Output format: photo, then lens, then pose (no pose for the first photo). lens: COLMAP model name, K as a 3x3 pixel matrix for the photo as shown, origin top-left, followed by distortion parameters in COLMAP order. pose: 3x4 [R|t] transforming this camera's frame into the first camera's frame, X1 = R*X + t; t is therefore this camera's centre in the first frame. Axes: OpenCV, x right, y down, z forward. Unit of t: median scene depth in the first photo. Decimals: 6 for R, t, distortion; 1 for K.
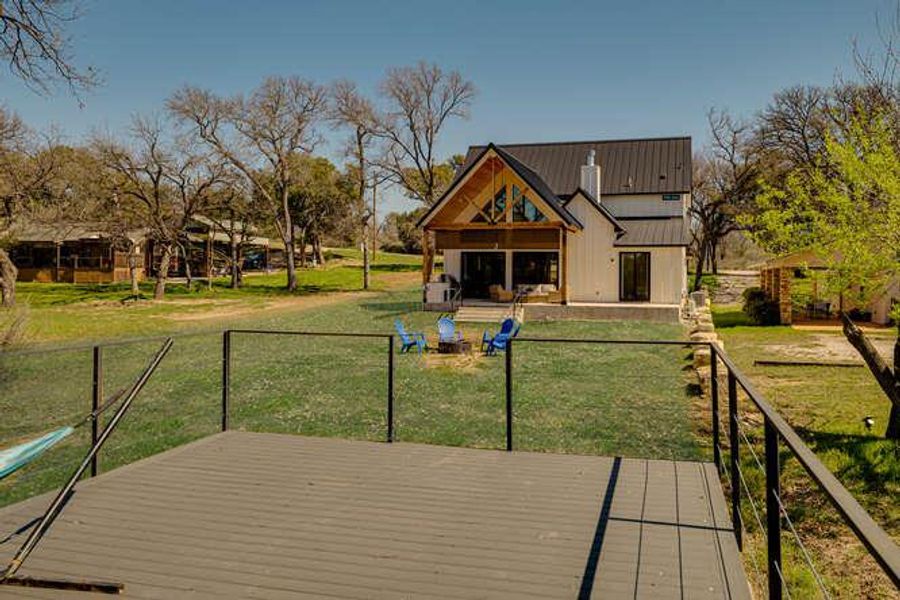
lens RADIAL K [[718.1, 0, 450.0], [0, 718.1, 300.0], [0, 0, 1]] dist [0.000143, -0.001461]
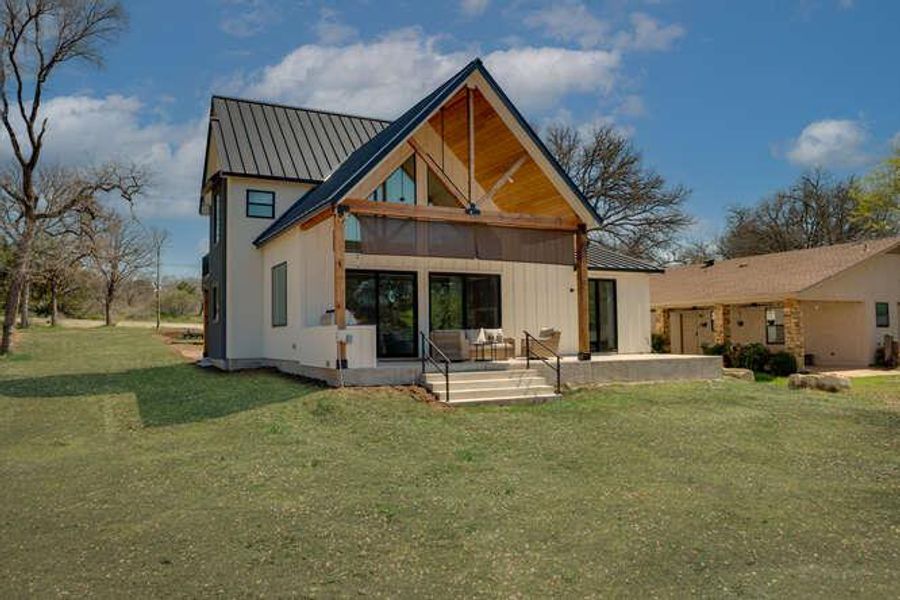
lens RADIAL K [[718.1, 0, 450.0], [0, 718.1, 300.0], [0, 0, 1]] dist [0.000143, -0.001461]
pose [[0.703964, 0.020711, 0.709933, -0.317100], [0.038438, 0.996999, -0.067200, -0.006975], [-0.709194, 0.074595, 0.701056, 0.629919]]
